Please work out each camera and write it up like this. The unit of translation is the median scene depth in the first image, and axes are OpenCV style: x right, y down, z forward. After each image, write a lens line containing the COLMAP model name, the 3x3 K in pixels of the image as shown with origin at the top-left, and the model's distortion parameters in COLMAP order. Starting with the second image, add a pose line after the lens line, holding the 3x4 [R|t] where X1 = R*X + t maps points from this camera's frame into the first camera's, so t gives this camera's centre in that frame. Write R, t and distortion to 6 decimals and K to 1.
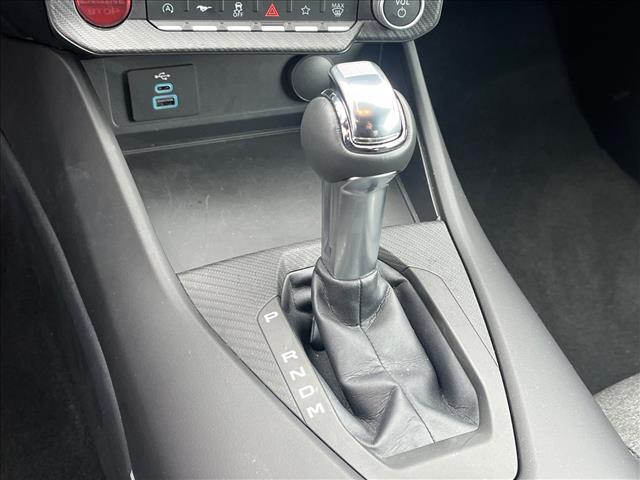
lens RADIAL K [[740.7, 0, 320.0], [0, 740.7, 240.0], [0, 0, 1]] dist [0.145391, -0.584319]
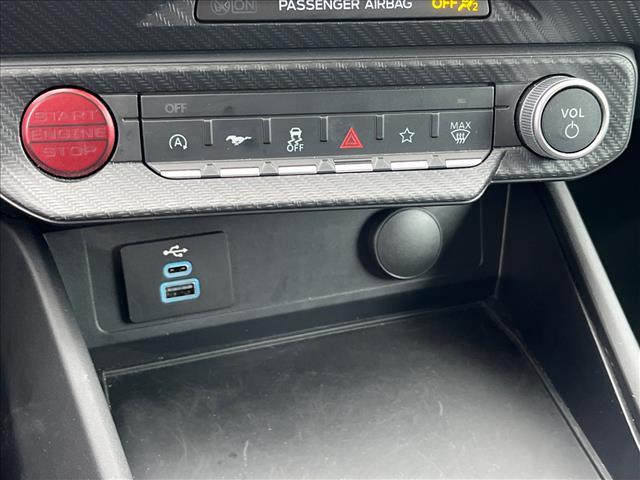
lens RADIAL K [[834.1, 0, 320.0], [0, 834.1, 240.0], [0, 0, 1]] dist [0.098310, -0.047930]
pose [[0.997452, -0.043104, -0.056853, -0.052128], [0.030143, 0.976852, -0.211782, -0.082879], [0.064665, 0.209529, 0.975662, 0.345871]]
